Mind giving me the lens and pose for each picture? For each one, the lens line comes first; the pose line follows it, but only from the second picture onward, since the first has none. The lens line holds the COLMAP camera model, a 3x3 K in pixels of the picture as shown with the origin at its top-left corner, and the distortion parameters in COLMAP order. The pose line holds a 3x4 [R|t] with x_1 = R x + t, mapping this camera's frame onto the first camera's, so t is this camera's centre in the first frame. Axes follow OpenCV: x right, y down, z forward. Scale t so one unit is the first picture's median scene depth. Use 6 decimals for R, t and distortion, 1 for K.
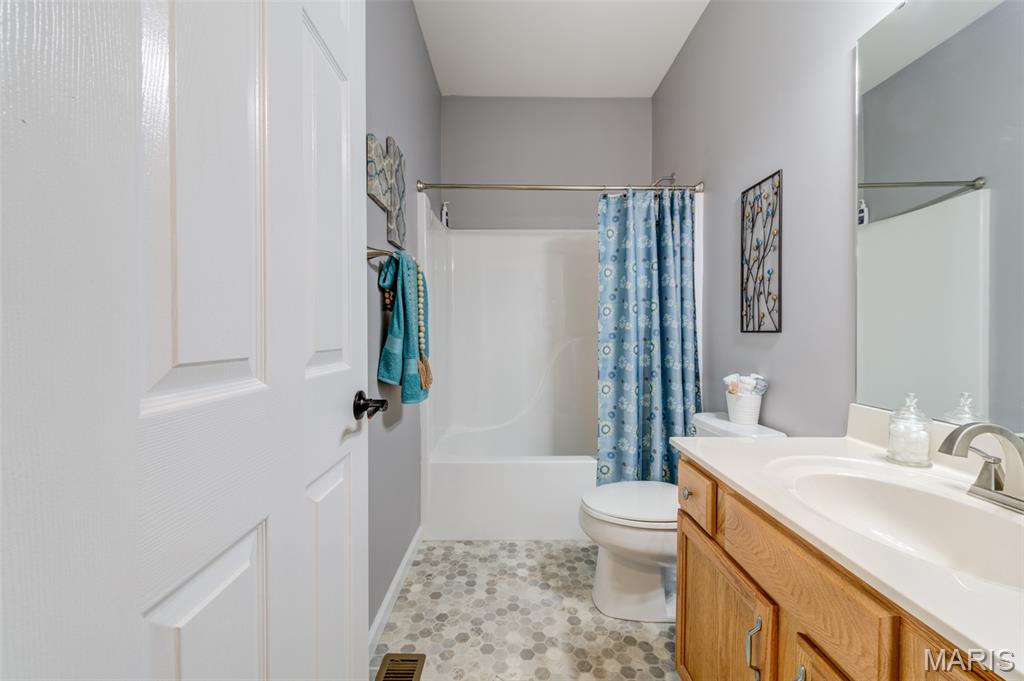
lens RADIAL K [[400.7, 0, 512.6], [0, 400.7, 334.3], [0, 0, 1]] dist [0.012613, -0.004917]
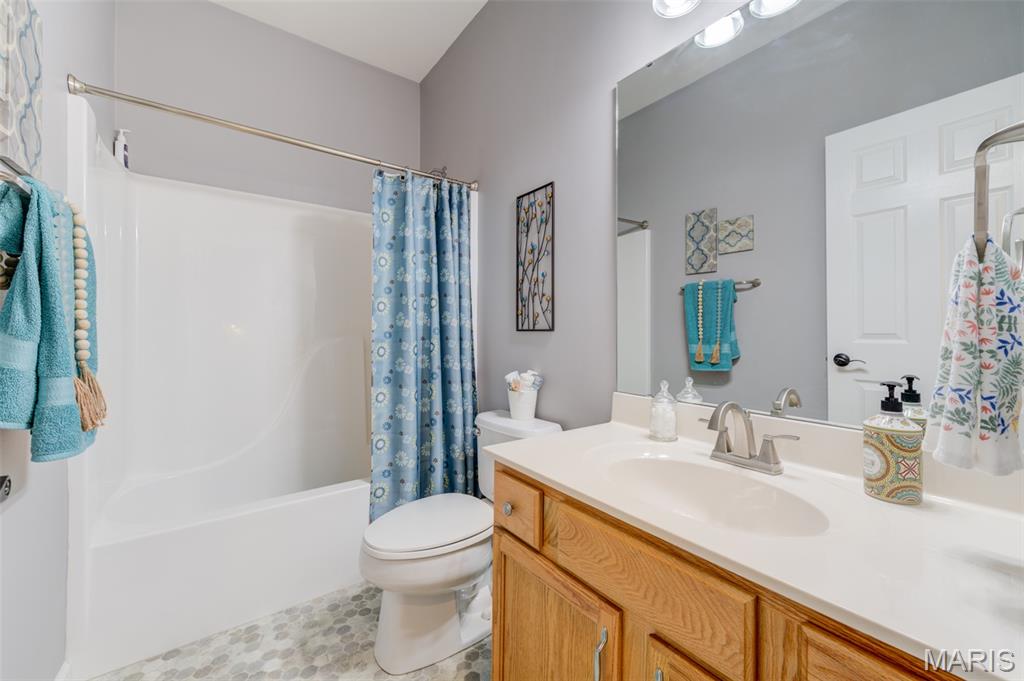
lens RADIAL K [[411.8, 0, 510.2], [0, 411.8, 326.7], [0, 0, 1]] dist [0.011543, -0.003640]
pose [[0.814953, 0.007733, 0.579475, -0.064565], [0.002093, 0.999865, -0.016287, 0.001421], [-0.579523, 0.014486, 0.814827, 0.144645]]
